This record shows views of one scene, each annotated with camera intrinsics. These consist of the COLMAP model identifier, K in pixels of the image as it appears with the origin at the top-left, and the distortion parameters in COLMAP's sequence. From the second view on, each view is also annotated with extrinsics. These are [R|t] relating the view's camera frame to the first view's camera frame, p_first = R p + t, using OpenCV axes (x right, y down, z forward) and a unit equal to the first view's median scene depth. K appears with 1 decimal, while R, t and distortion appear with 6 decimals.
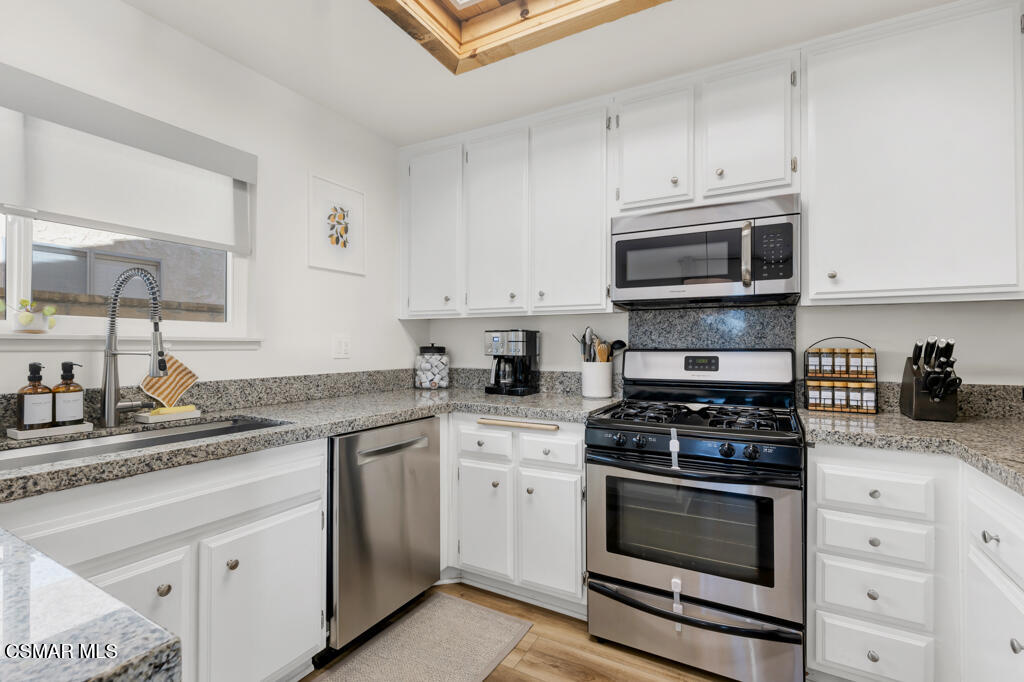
lens RADIAL K [[465.3, 0, 512.0], [0, 465.3, 341.0], [0, 0, 1]] dist [0.003022, 0.000141]
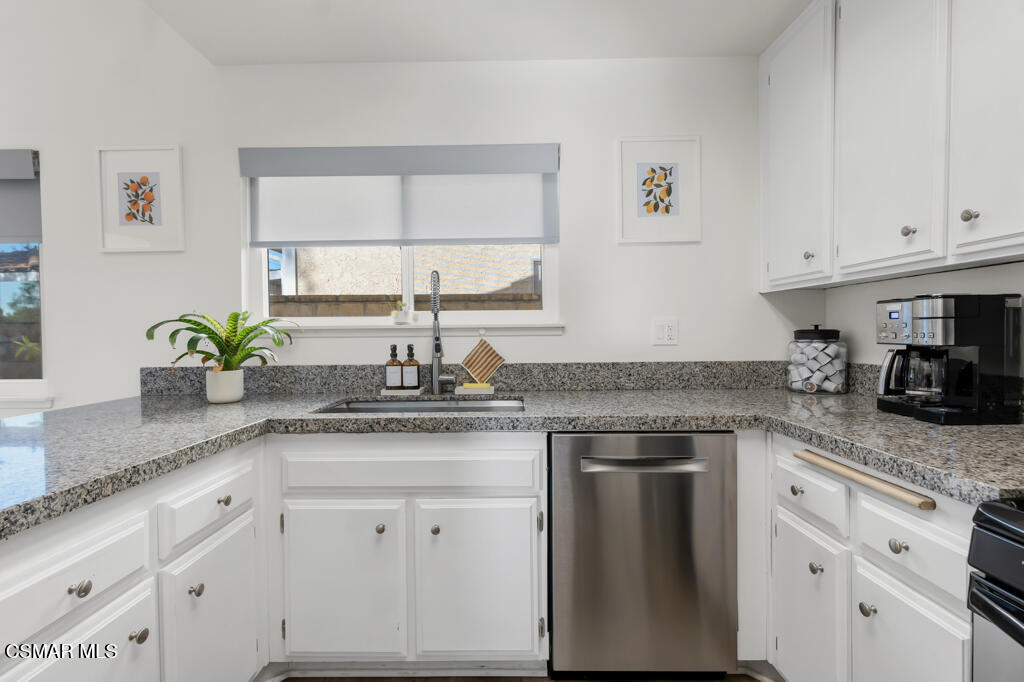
lens RADIAL K [[465.3, 0, 512.0], [0, 465.3, 341.0], [0, 0, 1]] dist [0.003022, 0.000141]
pose [[0.485527, 0.009064, -0.874175, 0.291187], [0.019739, 0.999578, 0.021327, 0.007730], [0.873999, -0.027610, 0.485143, 0.412000]]
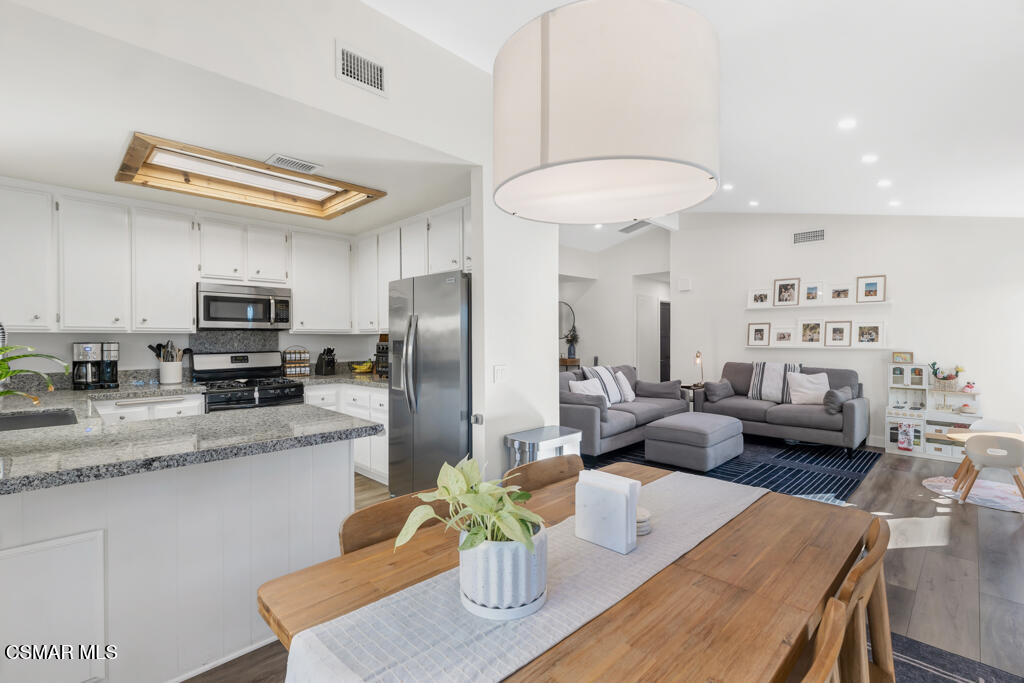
lens RADIAL K [[465.3, 0, 512.0], [0, 465.3, 341.5], [0, 0, 1]] dist [0.003022, 0.000141]
pose [[0.268608, -0.008261, 0.963214, -1.268395], [-0.007084, 0.999919, 0.010552, -0.060661], [-0.963224, -0.009658, 0.268528, -0.694207]]
